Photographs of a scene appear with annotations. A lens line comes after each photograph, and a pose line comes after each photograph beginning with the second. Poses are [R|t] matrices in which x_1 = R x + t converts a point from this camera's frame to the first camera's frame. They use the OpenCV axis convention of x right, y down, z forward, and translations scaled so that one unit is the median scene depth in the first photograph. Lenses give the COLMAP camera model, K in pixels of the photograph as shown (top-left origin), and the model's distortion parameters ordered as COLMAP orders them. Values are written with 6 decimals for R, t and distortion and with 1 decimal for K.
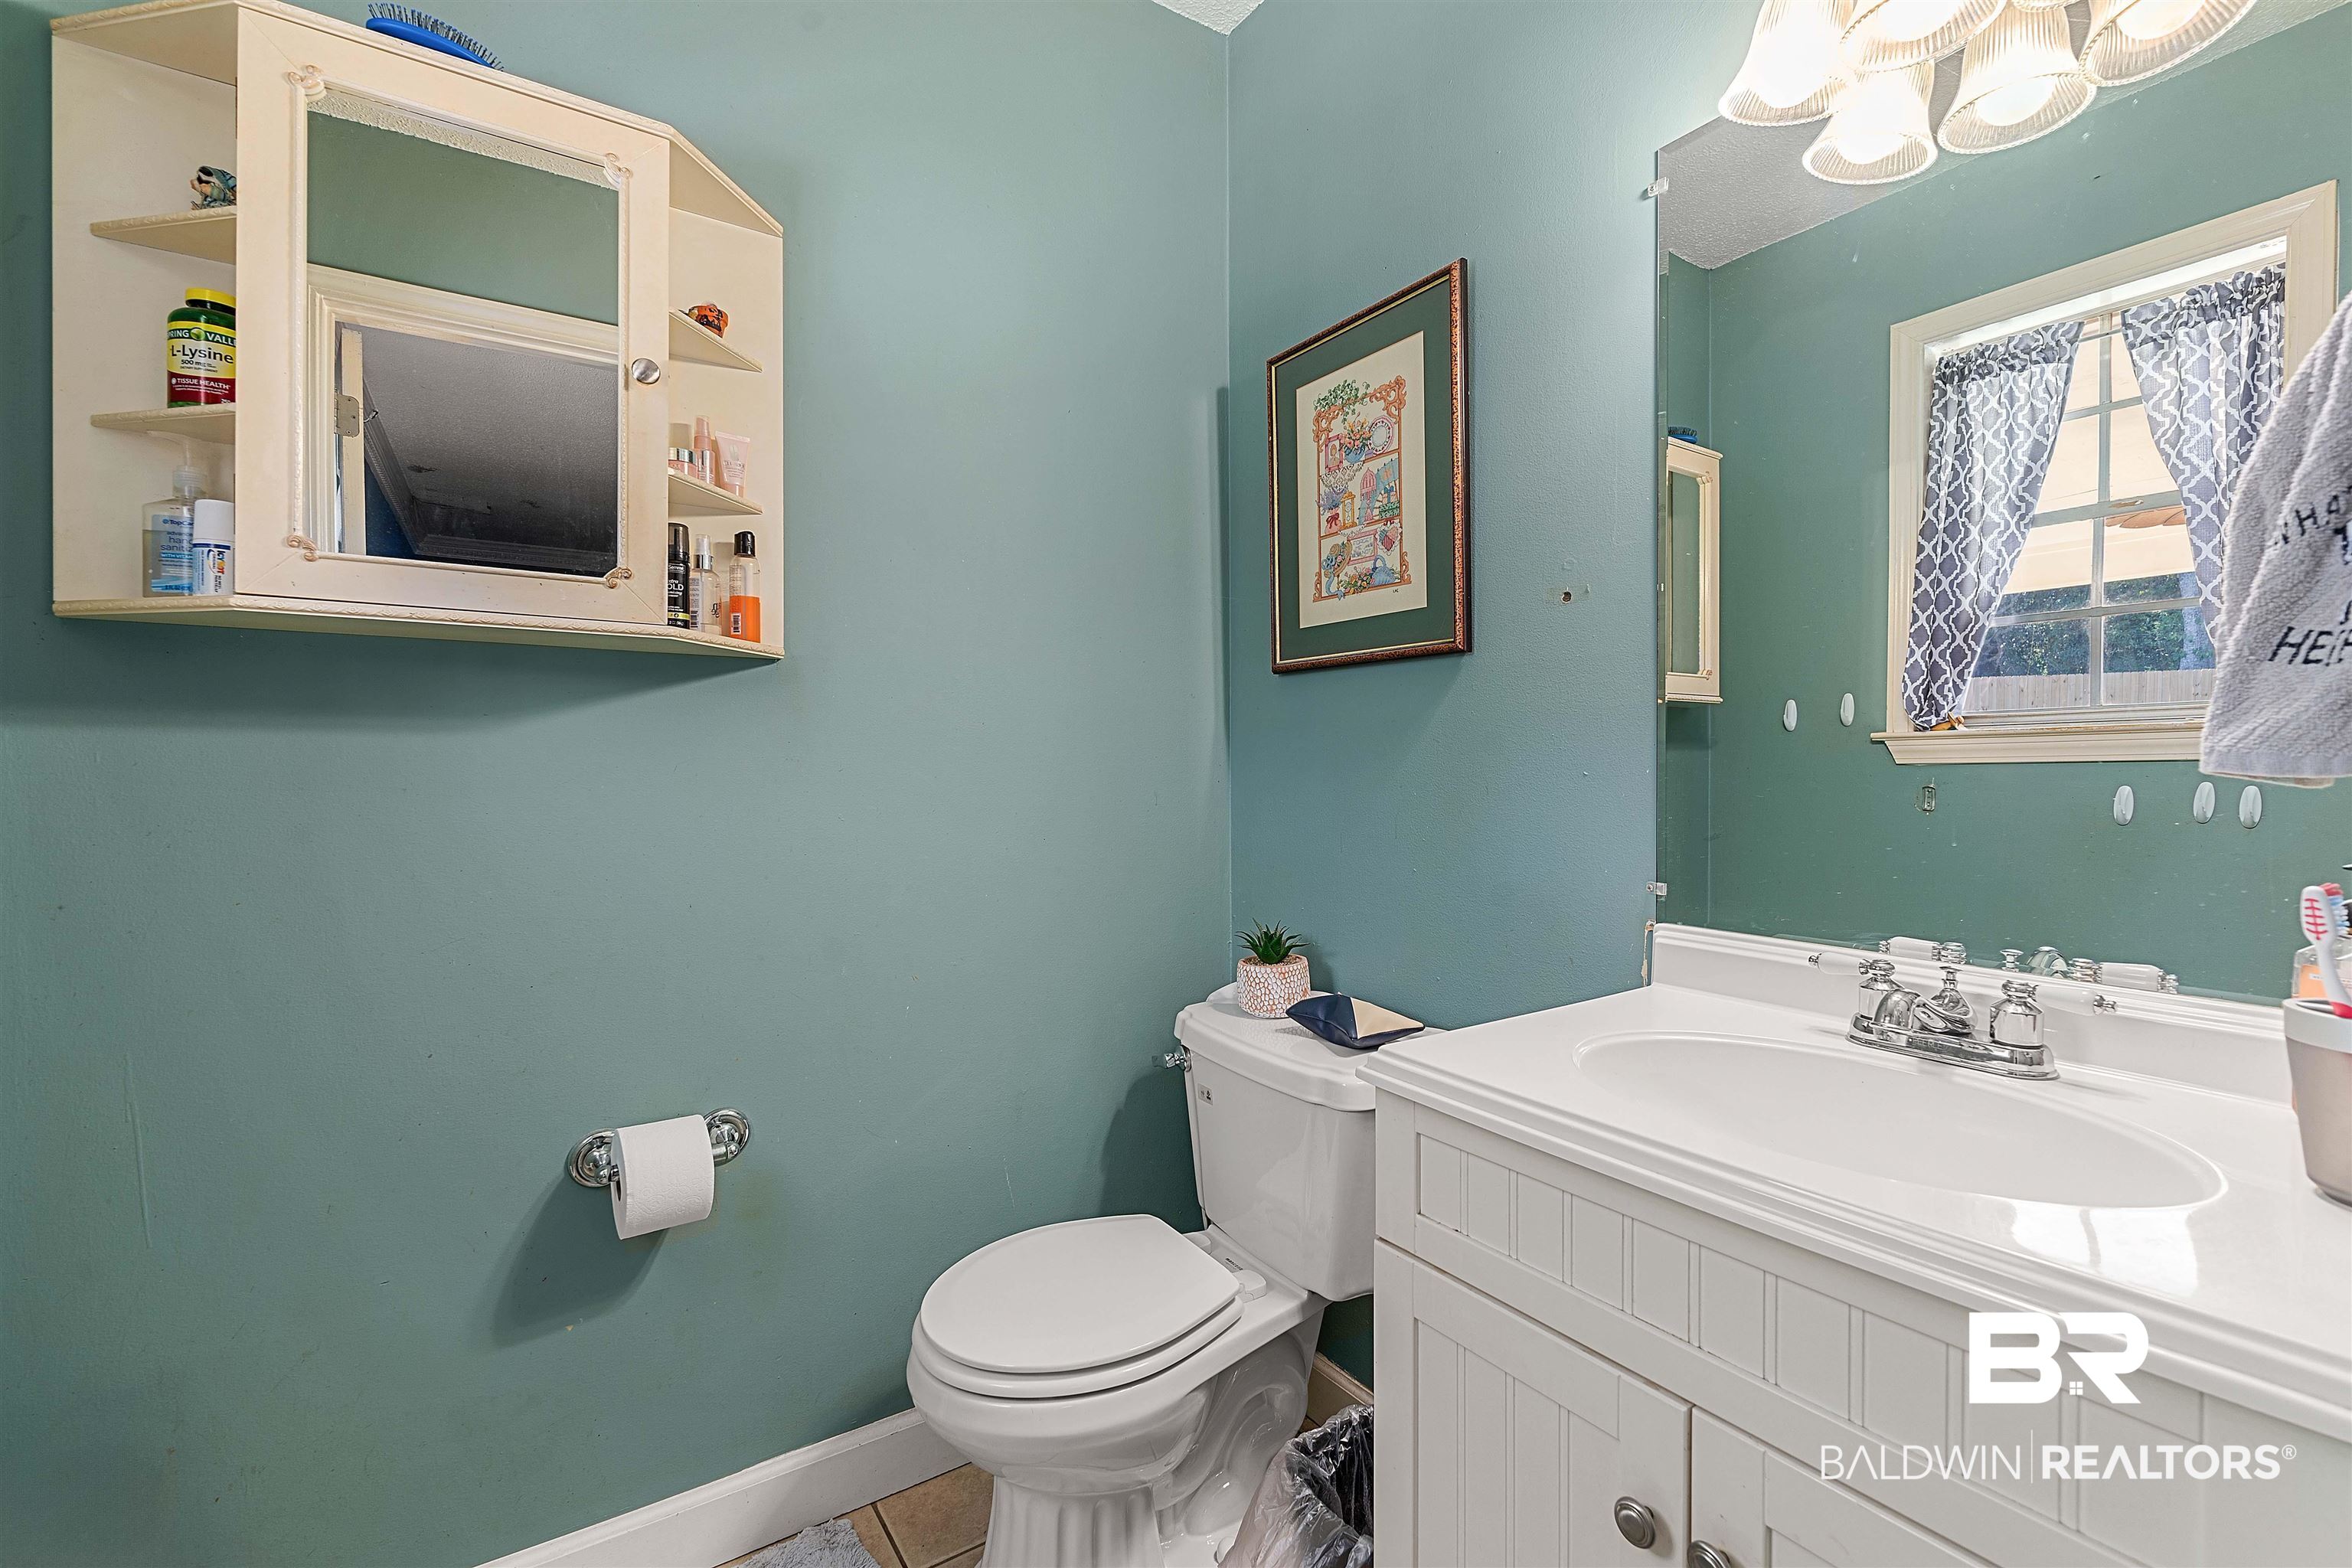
lens RADIAL K [[1020.7, 0, 1191.5], [0, 1020.7, 795.8], [0, 0, 1]] dist [-0.000068, -0.000094]
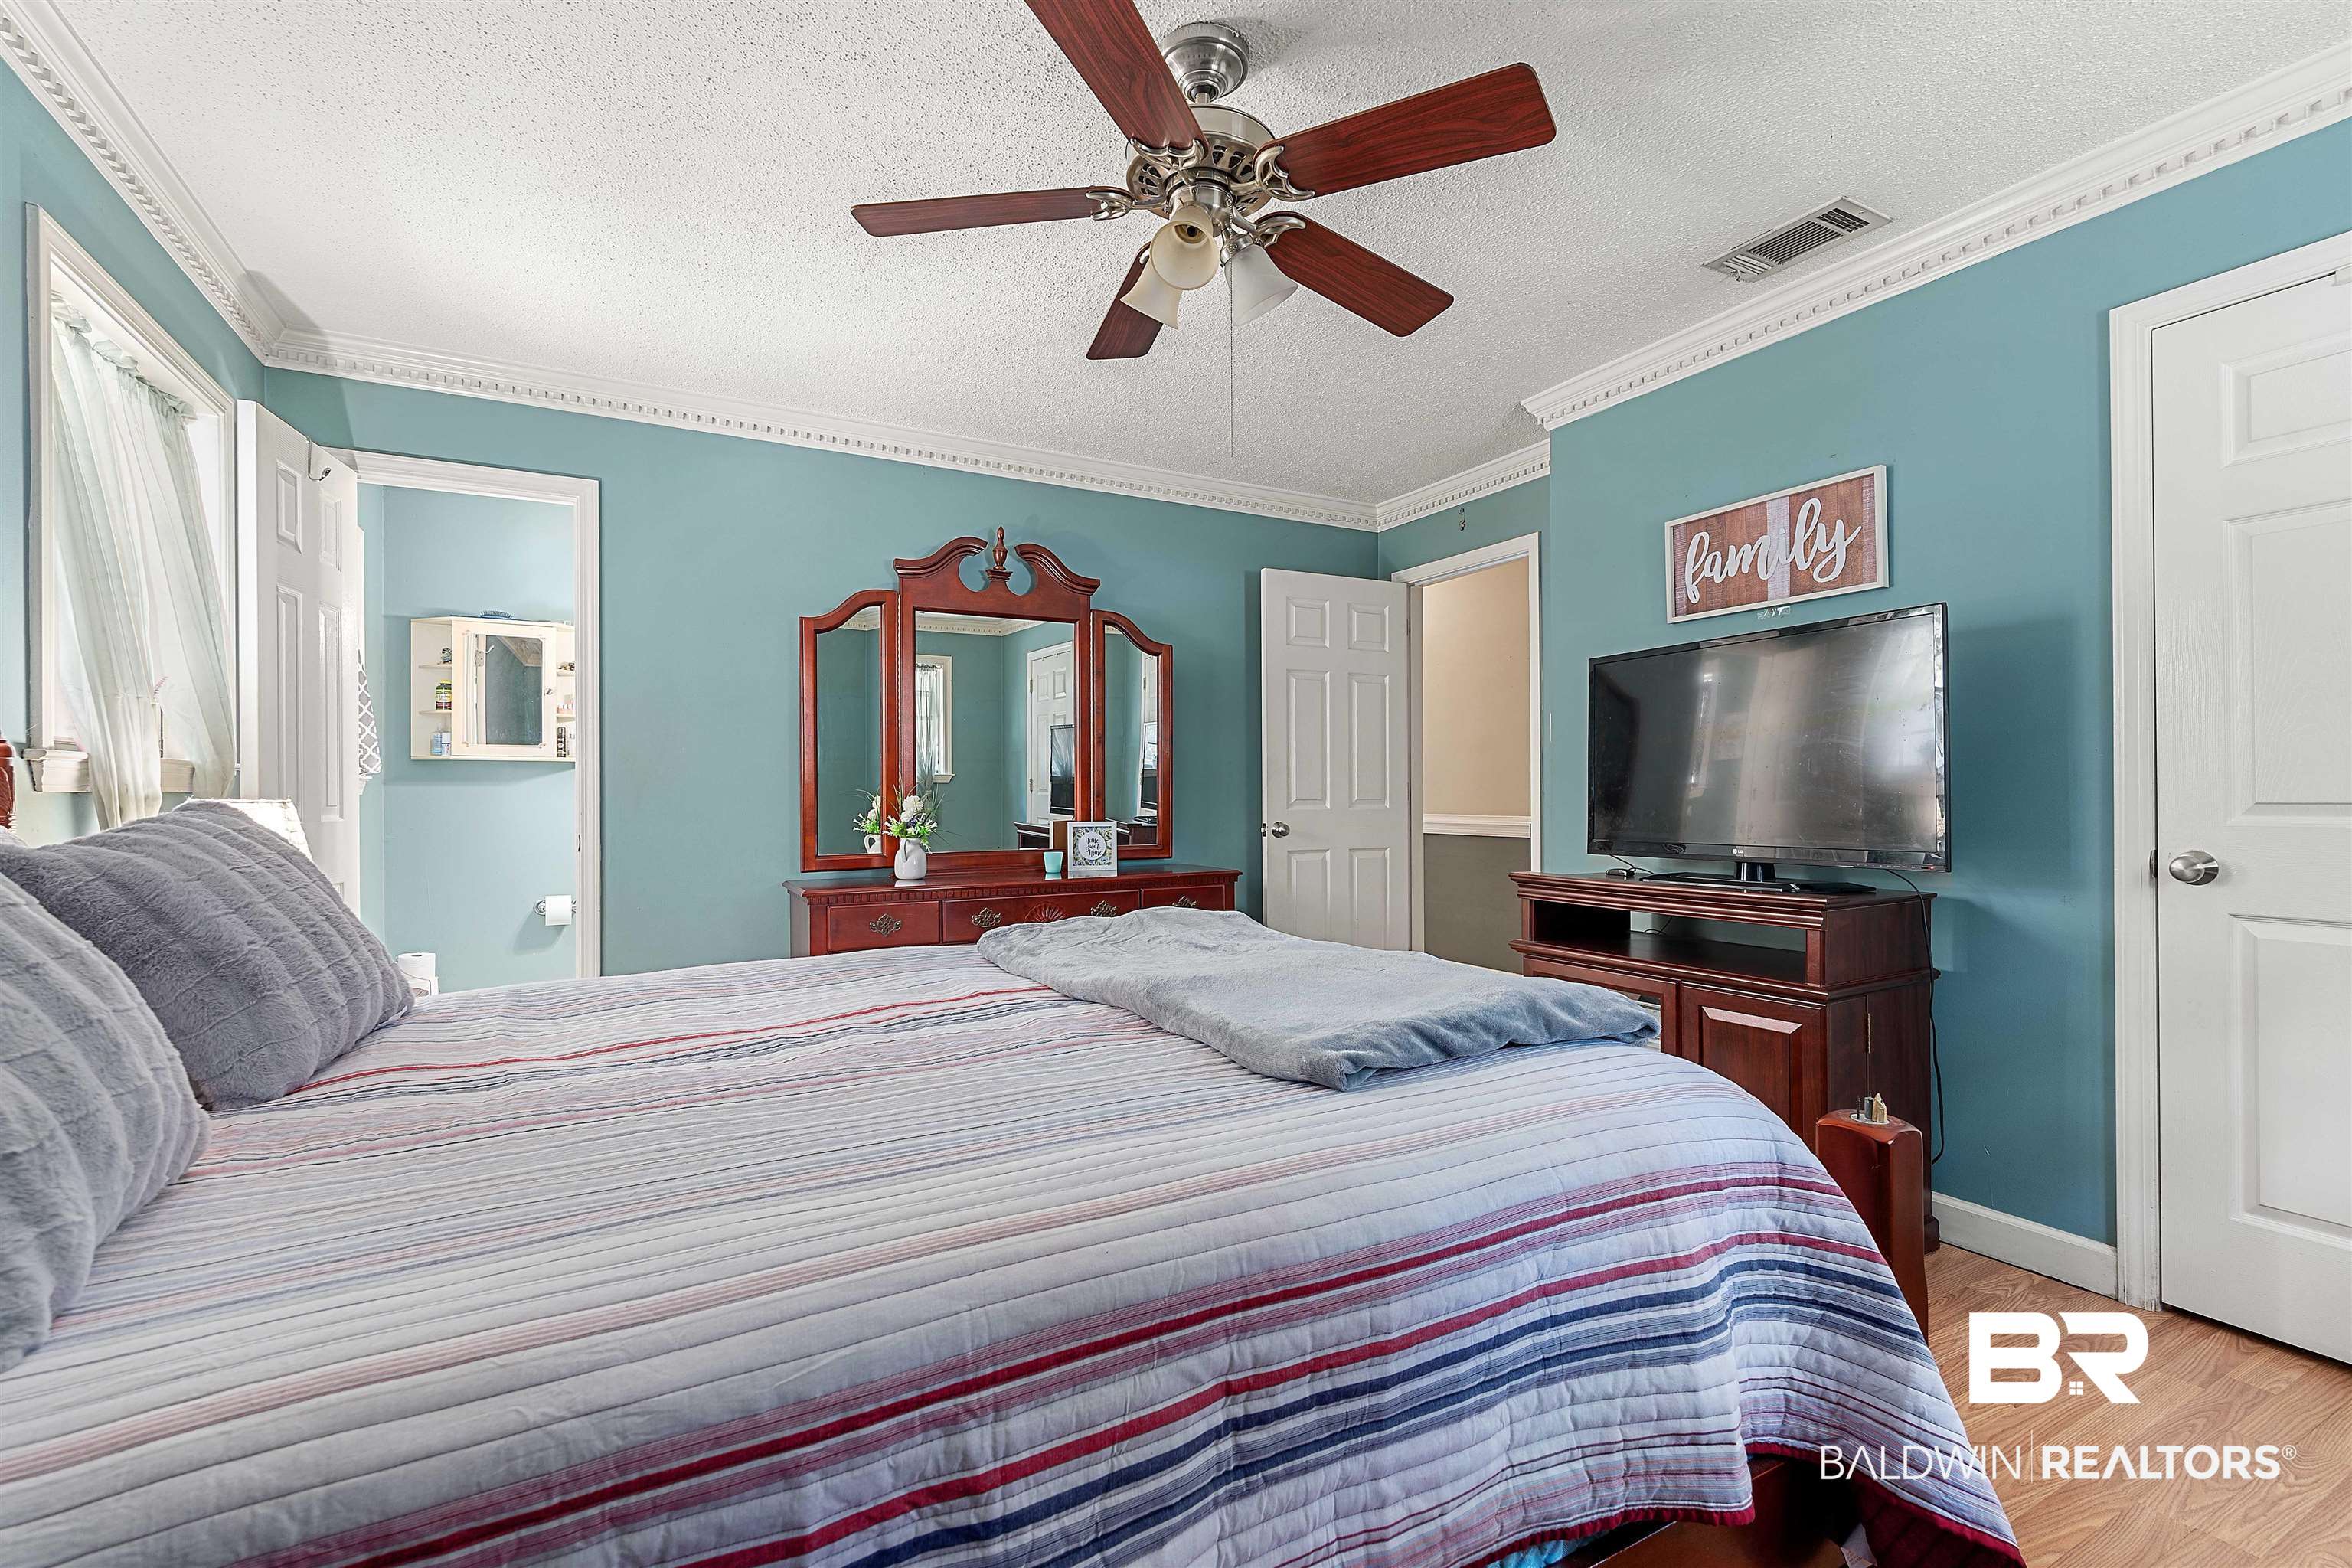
lens RADIAL K [[1015.8, 0, 1186.4], [0, 1015.8, 776.3], [0, 0, 1]] dist [-0.003664, -0.000447]
pose [[0.996155, -0.008662, -0.087174, 2.389666], [0.005941, 0.999489, -0.031423, 0.042230], [0.087401, 0.030785, 0.995697, -2.824404]]
